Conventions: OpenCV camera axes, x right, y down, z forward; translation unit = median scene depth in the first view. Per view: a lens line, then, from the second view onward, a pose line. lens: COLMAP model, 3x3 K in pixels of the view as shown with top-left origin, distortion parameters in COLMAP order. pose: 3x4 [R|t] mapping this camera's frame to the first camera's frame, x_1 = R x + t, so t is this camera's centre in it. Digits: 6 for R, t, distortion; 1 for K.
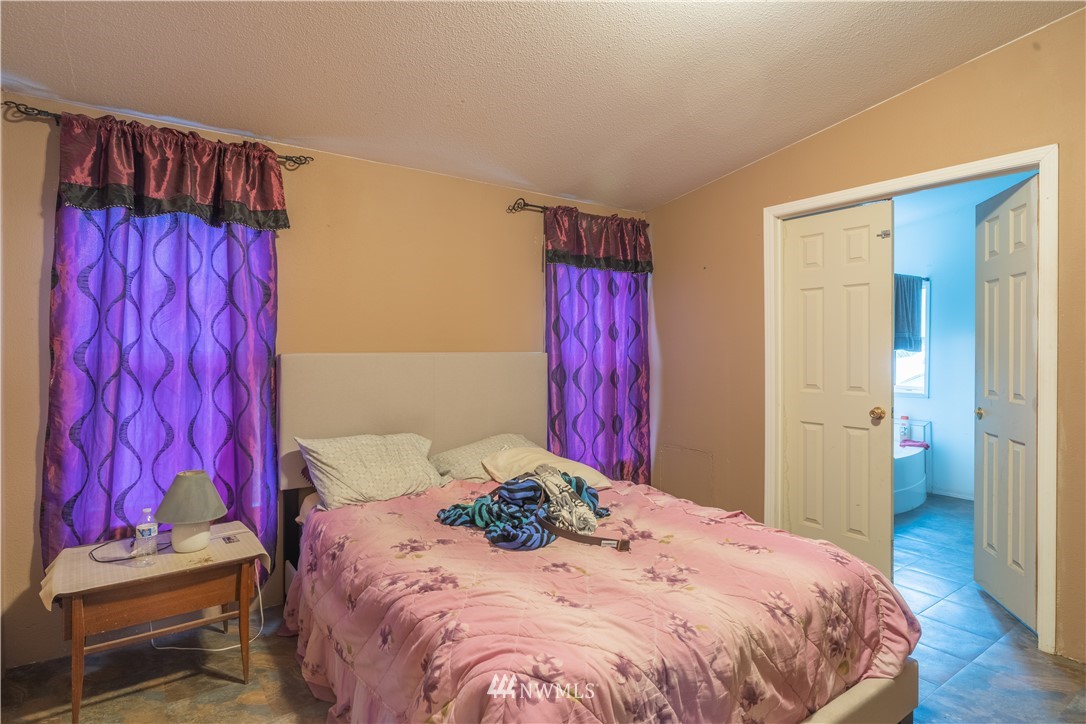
lens RADIAL K [[575.4, 0, 543.2], [0, 575.4, 345.3], [0, 0, 1]] dist [-0.031543, 0.000923]
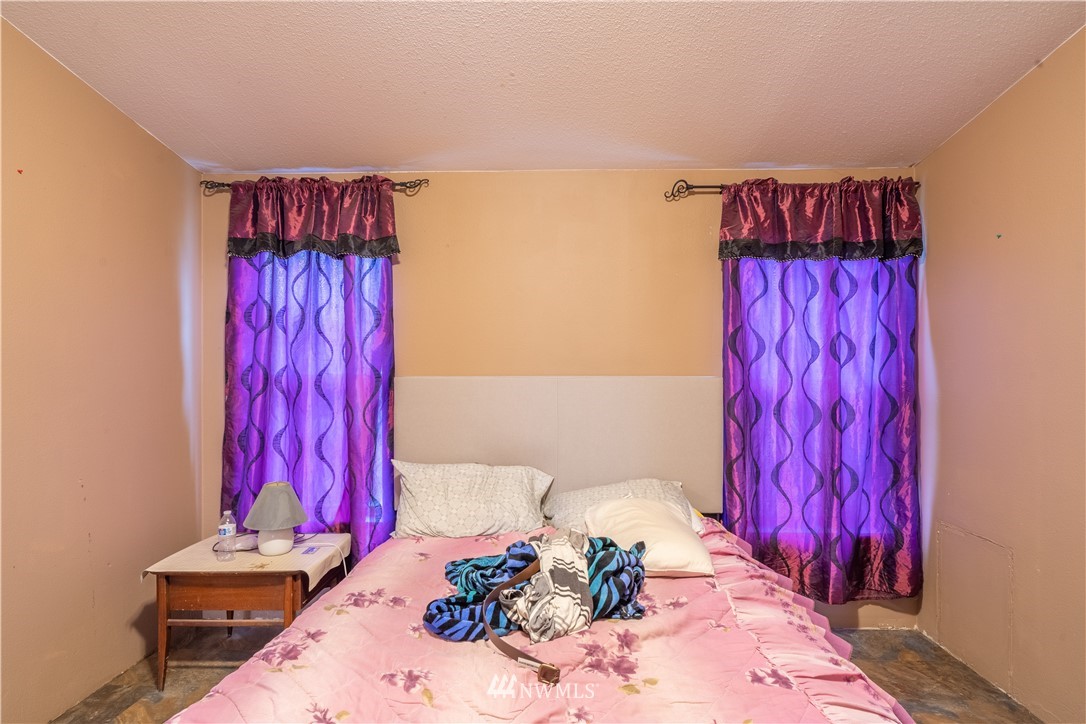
lens RADIAL K [[581.1, 0, 543.0], [0, 581.1, 362.0], [0, 0, 1]] dist [-0.028400, 0.002185]
pose [[0.793464, -0.009684, -0.608540, 0.369064], [0.004089, 0.999936, -0.010581, 0.001126], [0.608603, 0.005907, 0.793453, 0.326483]]
